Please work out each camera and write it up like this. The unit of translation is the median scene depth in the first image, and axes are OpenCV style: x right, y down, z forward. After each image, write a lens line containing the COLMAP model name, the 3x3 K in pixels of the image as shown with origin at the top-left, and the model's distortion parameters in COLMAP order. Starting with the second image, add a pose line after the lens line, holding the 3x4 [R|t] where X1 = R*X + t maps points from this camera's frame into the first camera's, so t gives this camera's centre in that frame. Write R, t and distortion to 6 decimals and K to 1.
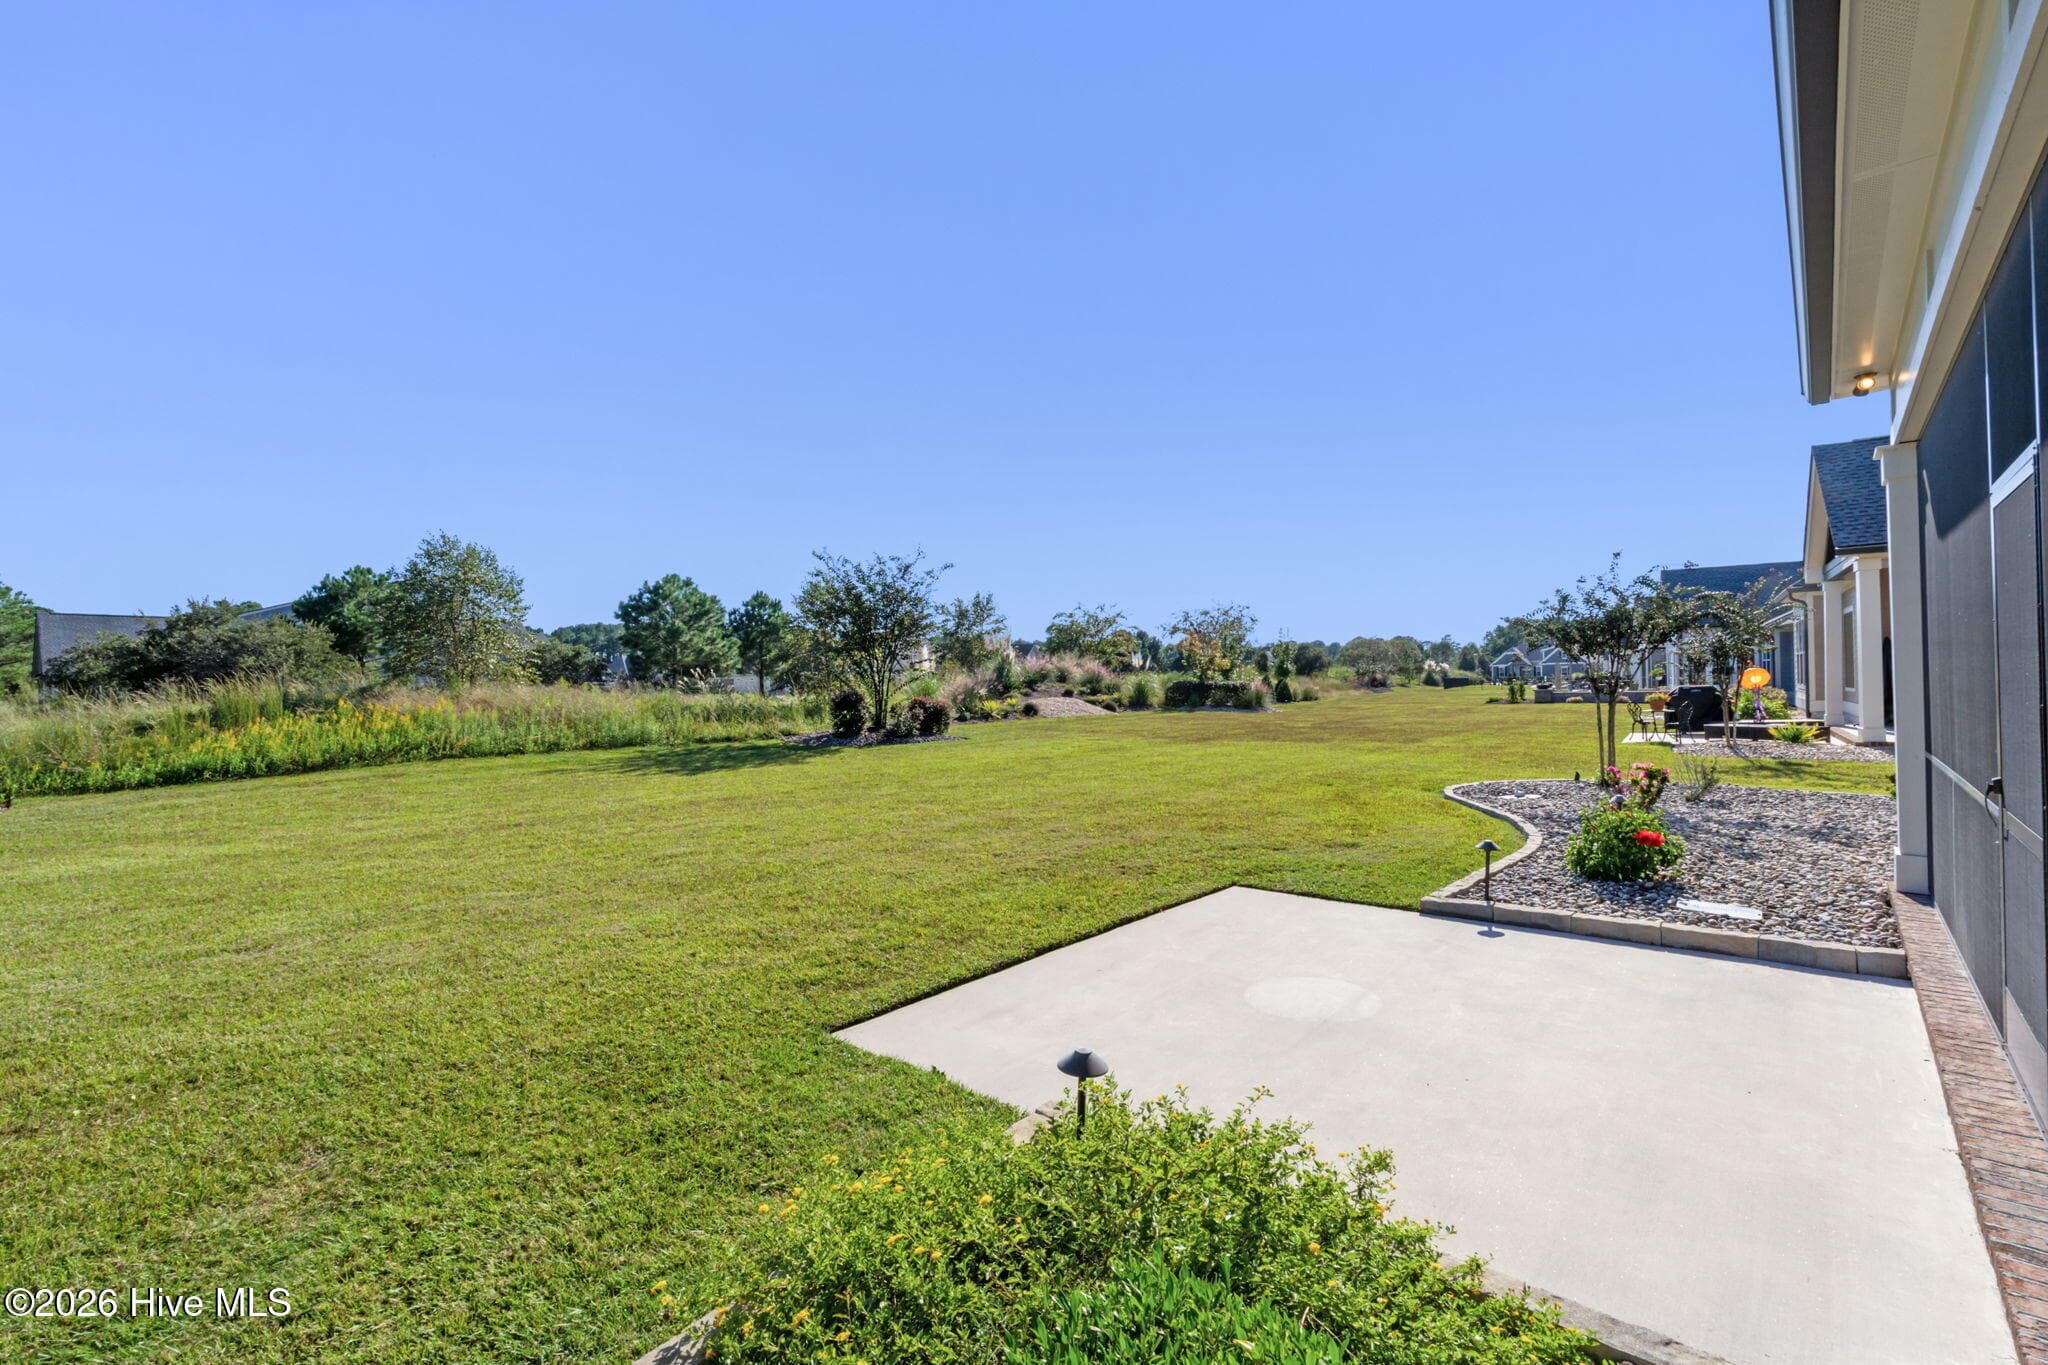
lens RADIAL K [[895.7, 0, 1028.2], [0, 895.7, 671.3], [0, 0, 1]] dist [0.000495, 0.000332]
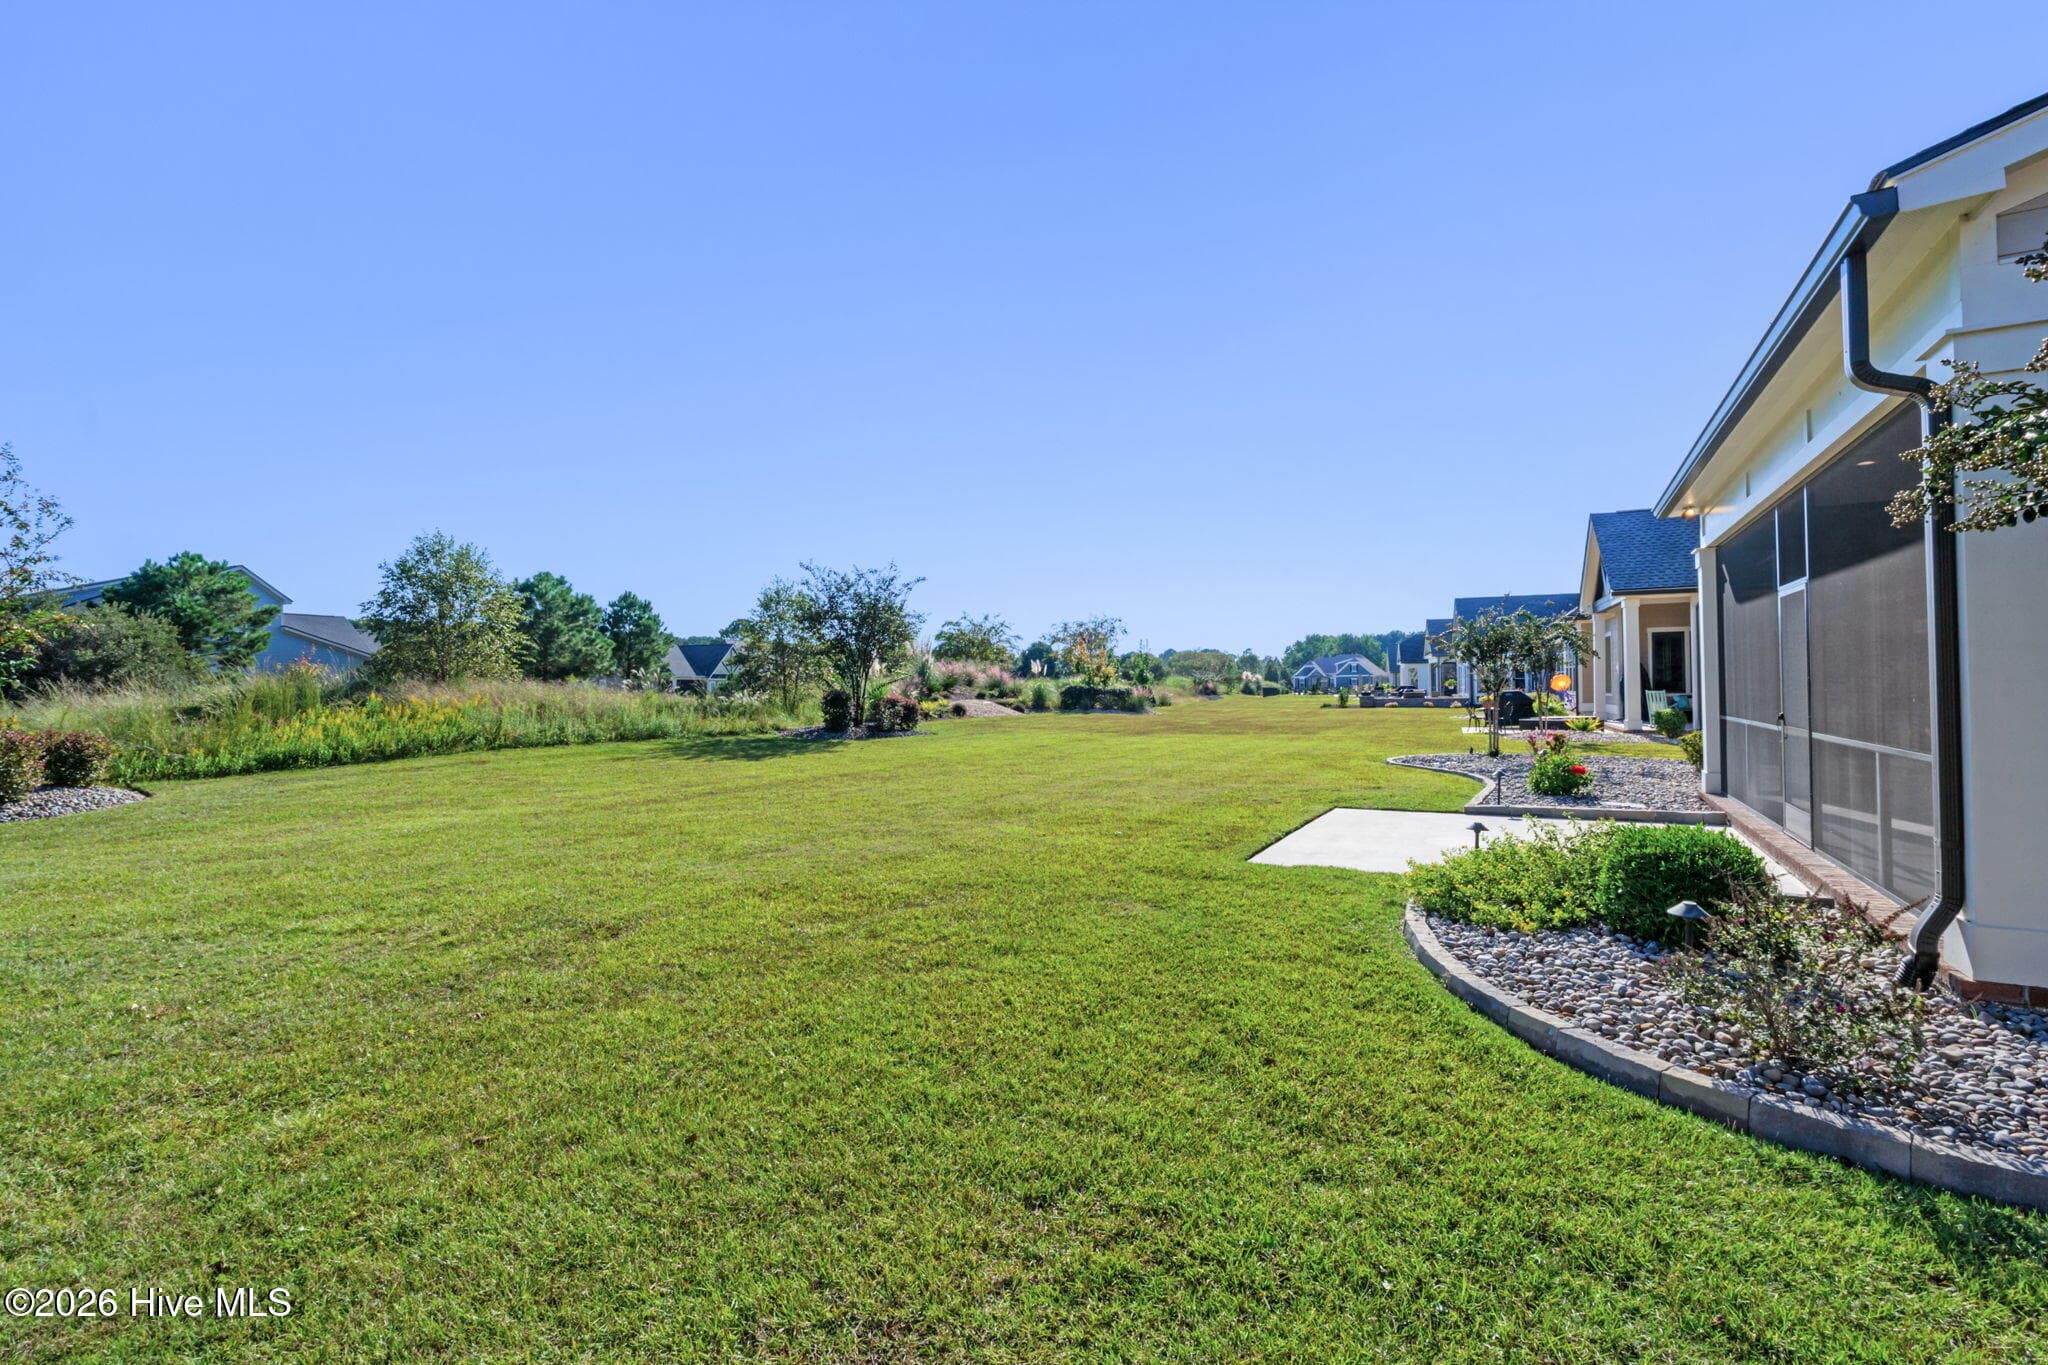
lens RADIAL K [[901.2, 0, 1025.8], [0, 901.2, 667.3], [0, 0, 1]] dist [0.016468, -0.000111]
pose [[0.978786, 0.013038, 0.204472, -0.120460], [-0.010234, 0.999839, -0.014768, 0.004928], [-0.204632, 0.012362, 0.978761, -0.083180]]
